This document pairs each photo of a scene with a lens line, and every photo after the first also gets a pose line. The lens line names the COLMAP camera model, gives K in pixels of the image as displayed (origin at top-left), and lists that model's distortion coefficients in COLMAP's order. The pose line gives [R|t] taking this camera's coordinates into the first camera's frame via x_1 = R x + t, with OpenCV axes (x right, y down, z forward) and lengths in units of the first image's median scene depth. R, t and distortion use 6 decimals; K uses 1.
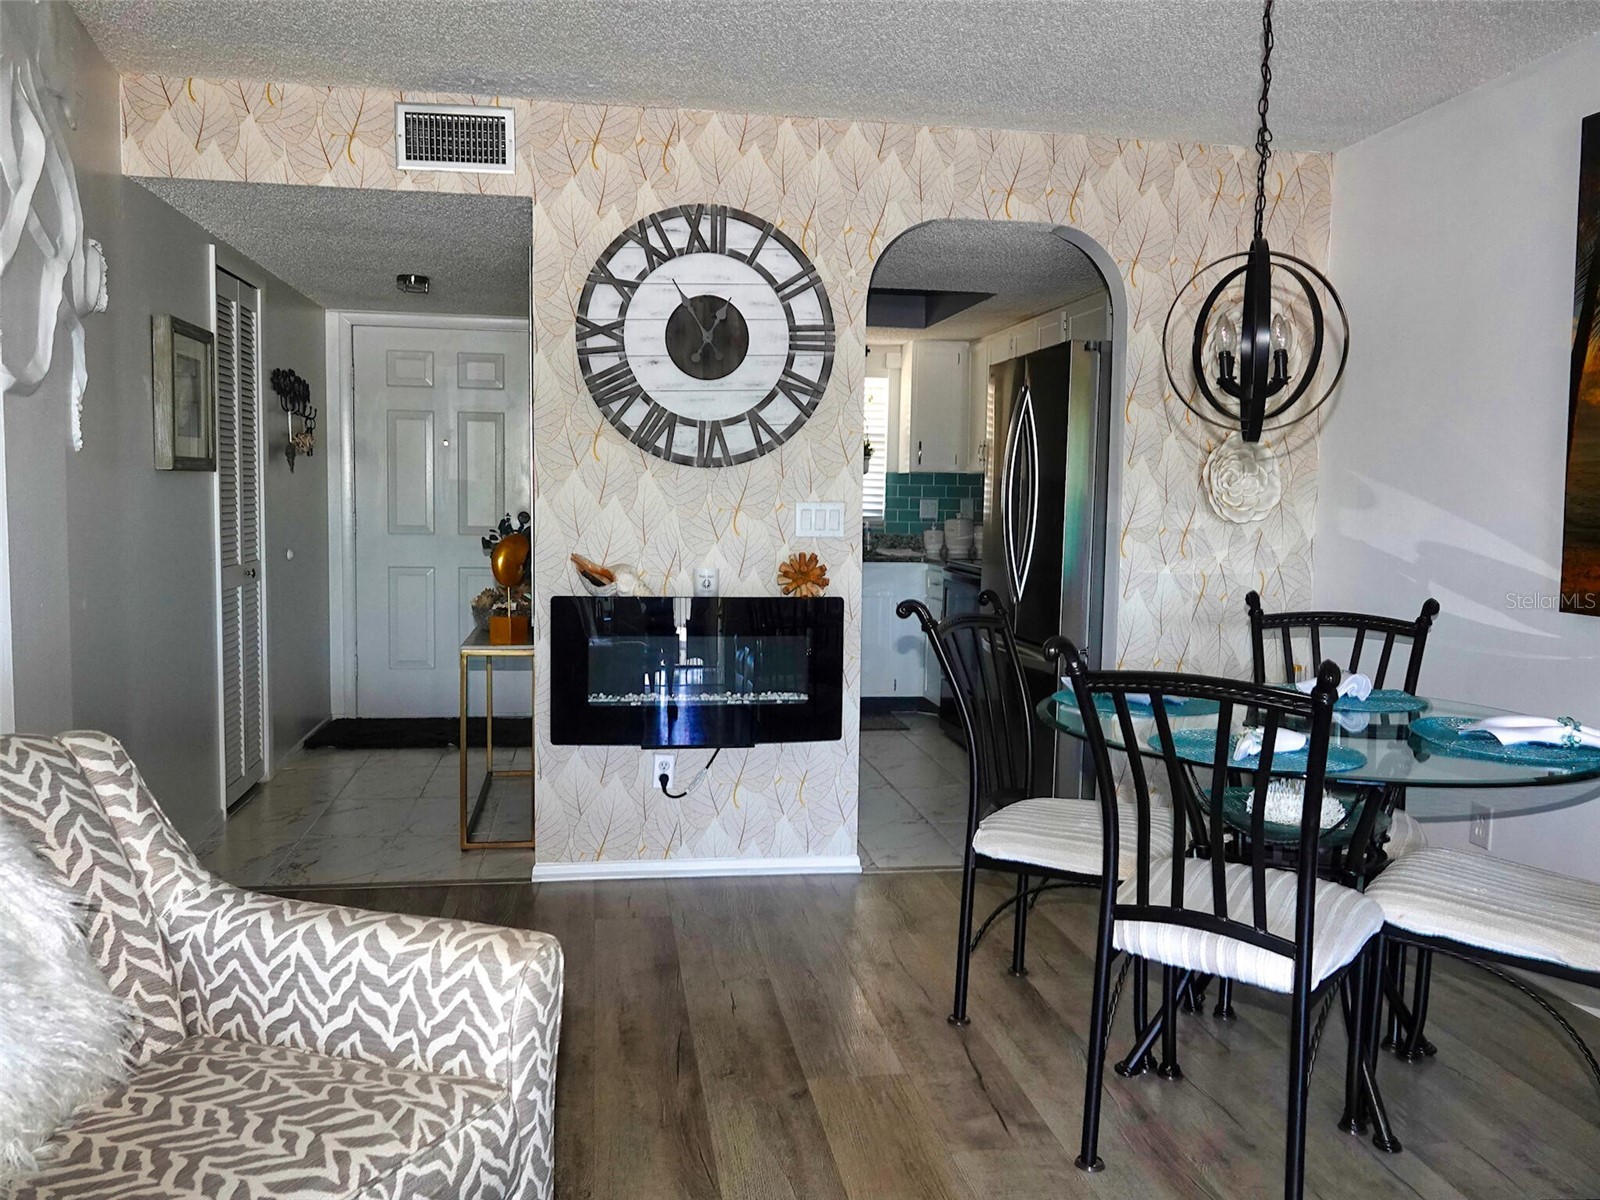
lens RADIAL K [[1269.0, 0, 808.8], [0, 1269.0, 596.3], [0, 0, 1]] dist [-0.000363, -0.000838]
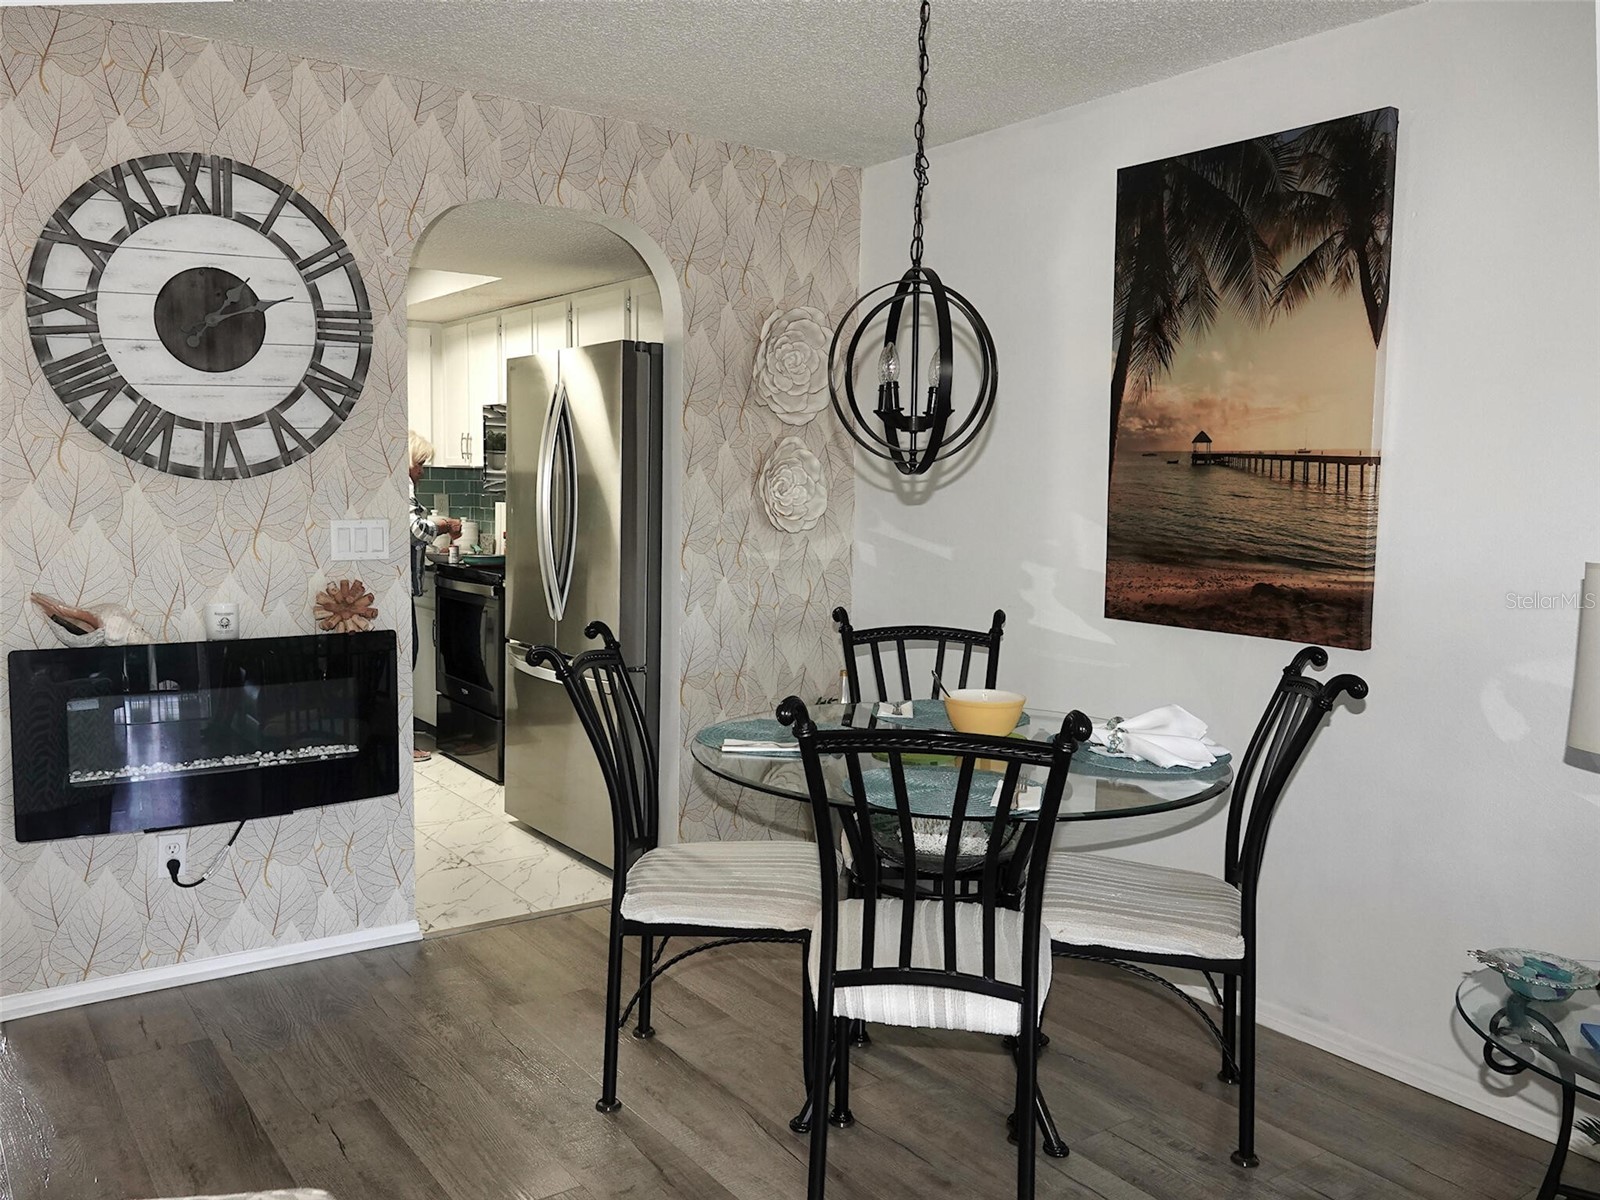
lens RADIAL K [[1287.1, 0, 804.1], [0, 1287.1, 603.5], [0, 0, 1]] dist [0.000190, -0.000998]
pose [[0.895600, -0.043855, 0.442694, -0.112900], [0.032999, 0.998937, 0.032200, -0.036744], [-0.443635, -0.014229, 0.896095, 0.092274]]
